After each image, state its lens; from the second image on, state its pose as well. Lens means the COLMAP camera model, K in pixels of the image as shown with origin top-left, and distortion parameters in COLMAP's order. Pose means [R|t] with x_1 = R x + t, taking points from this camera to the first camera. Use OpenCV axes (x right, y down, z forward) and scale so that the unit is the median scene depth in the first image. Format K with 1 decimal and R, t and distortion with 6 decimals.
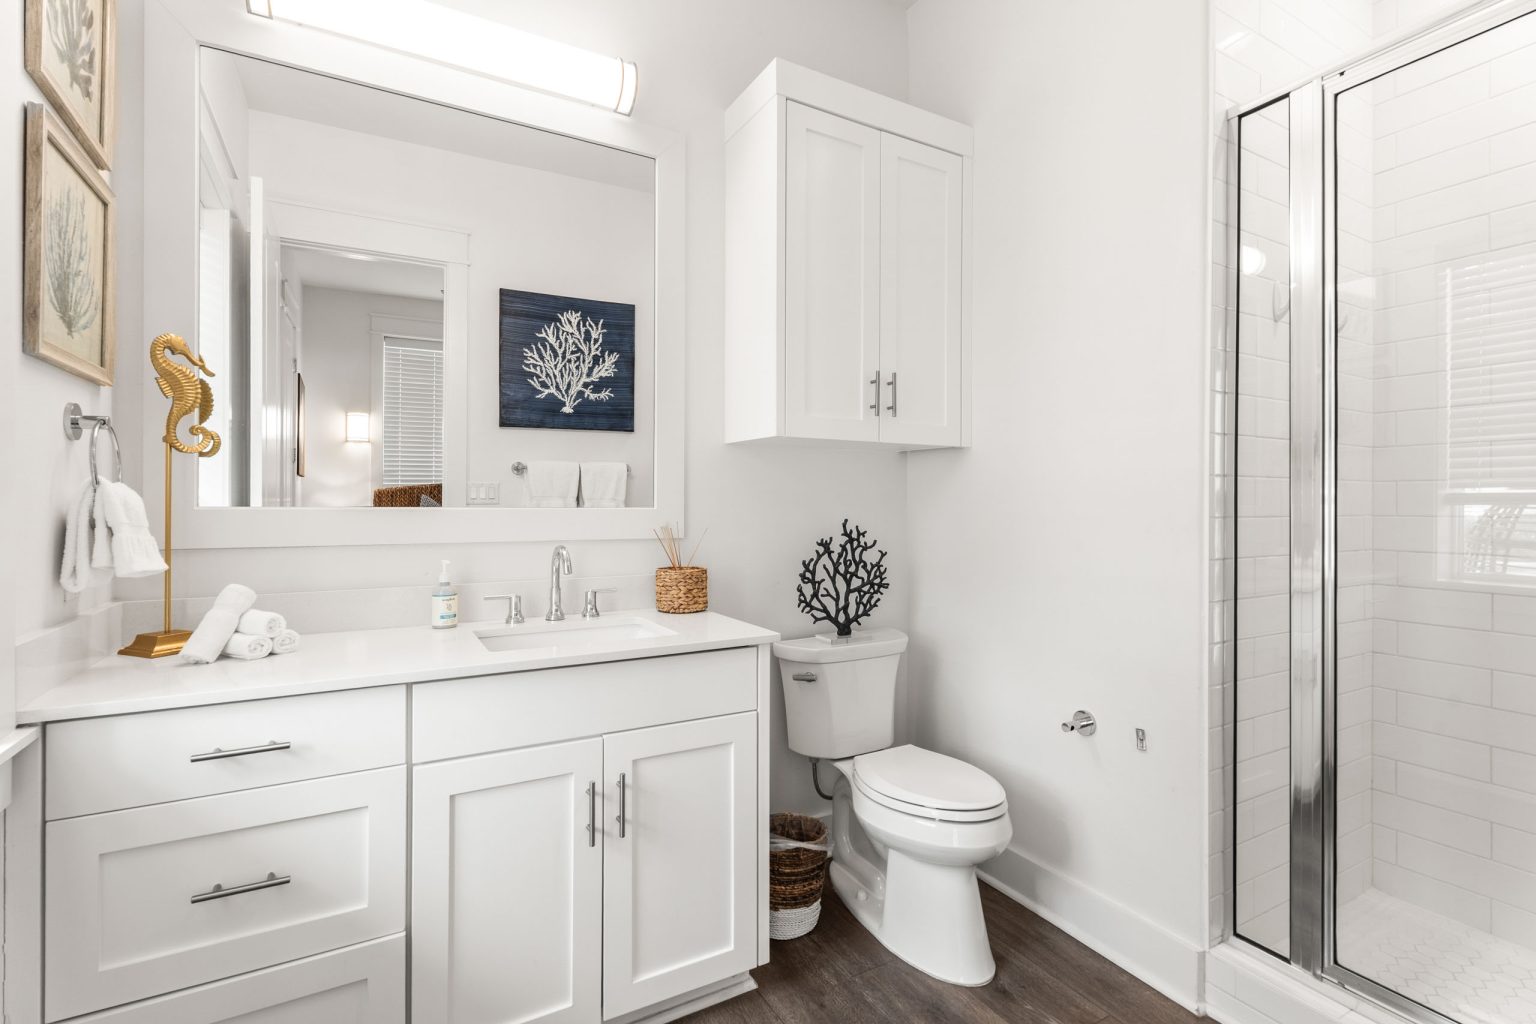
lens RADIAL K [[709.8, 0, 765.2], [0, 709.8, 501.6], [0, 0, 1]] dist [0.015854, 0.000177]
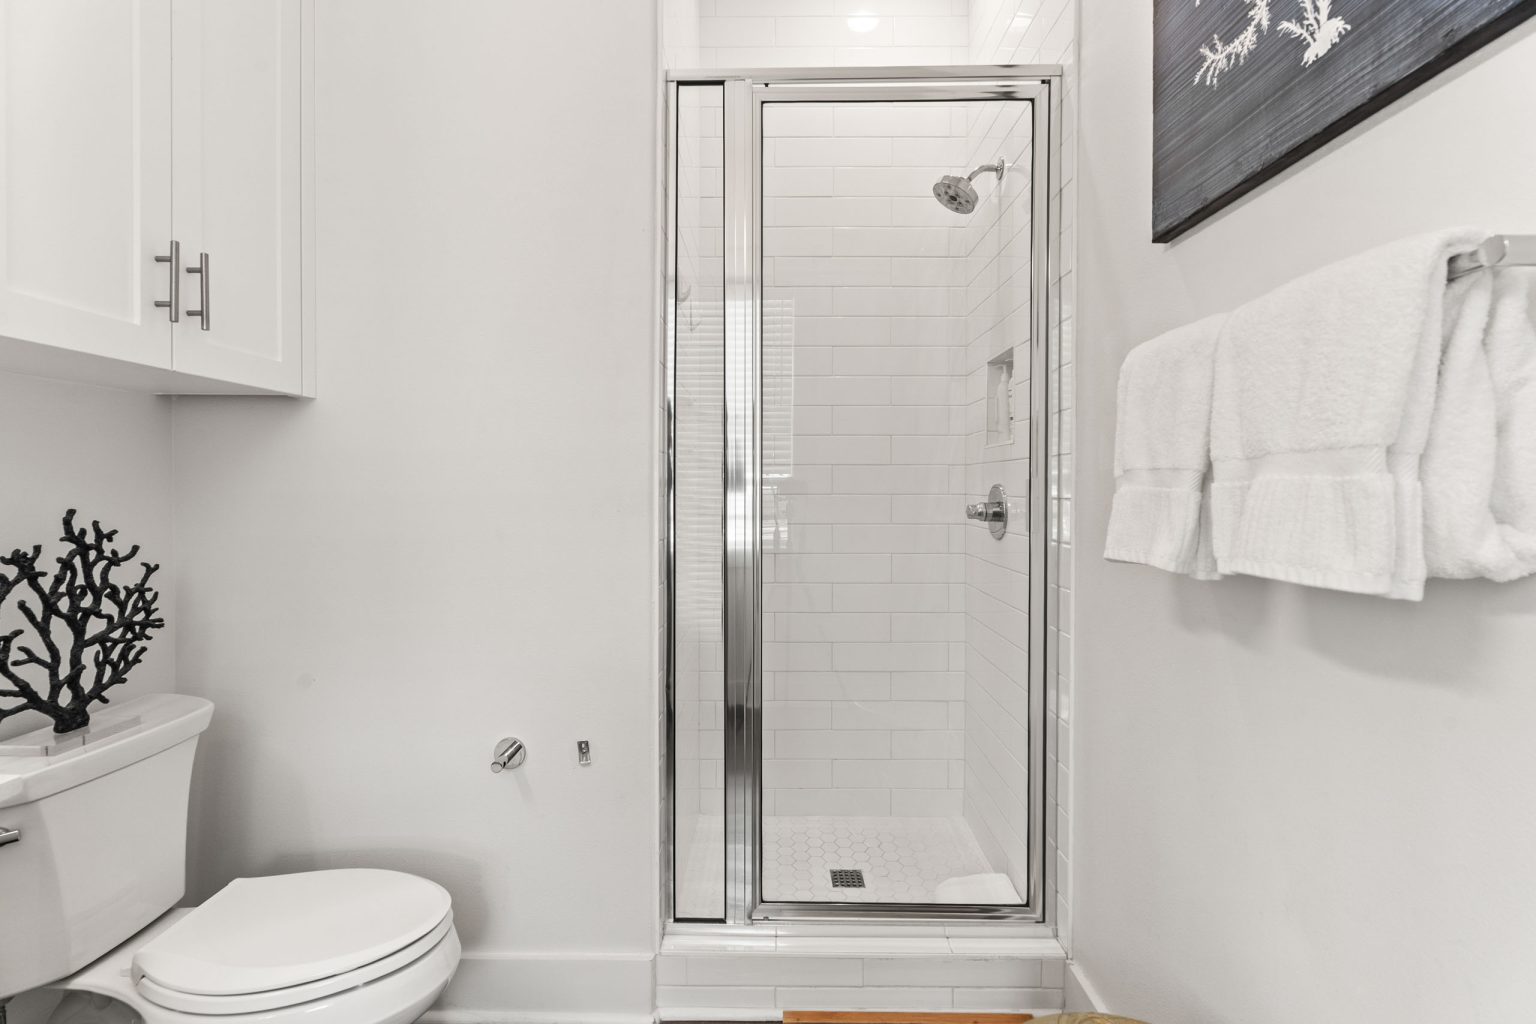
lens RADIAL K [[726.2, 0, 769.9], [0, 726.2, 496.7], [0, 0, 1]] dist [-0.001928, -0.000100]
pose [[0.496402, -0.009998, 0.868035, -0.095966], [-0.001139, 0.999925, 0.012169, 0.008097], [-0.868092, -0.007030, 0.496353, 0.282578]]
